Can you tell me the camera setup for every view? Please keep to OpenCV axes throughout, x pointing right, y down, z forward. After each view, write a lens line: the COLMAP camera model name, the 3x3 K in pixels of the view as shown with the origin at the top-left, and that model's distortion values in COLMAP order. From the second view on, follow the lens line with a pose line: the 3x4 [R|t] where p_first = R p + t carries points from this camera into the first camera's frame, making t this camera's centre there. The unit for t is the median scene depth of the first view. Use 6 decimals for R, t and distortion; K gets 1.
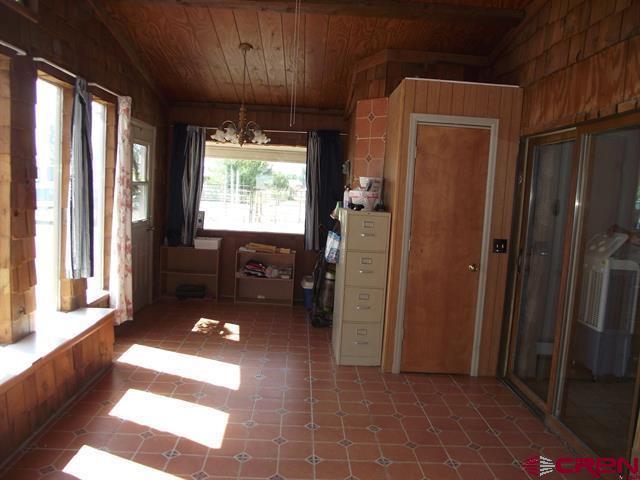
lens RADIAL K [[508.7, 0, 321.8], [0, 508.7, 241.2], [0, 0, 1]] dist [-0.078654, 0.042667]
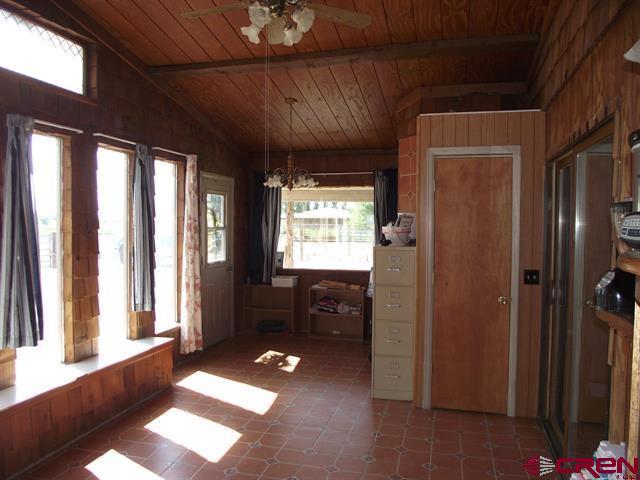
lens RADIAL K [[508.7, 0, 318.1], [0, 508.7, 242.5], [0, 0, 1]] dist [-0.078654, 0.042667]
pose [[0.955577, -0.038395, -0.292231, 0.242036], [0.016388, 0.996866, -0.077387, 0.010123], [0.294286, 0.069160, 0.953212, -0.019866]]
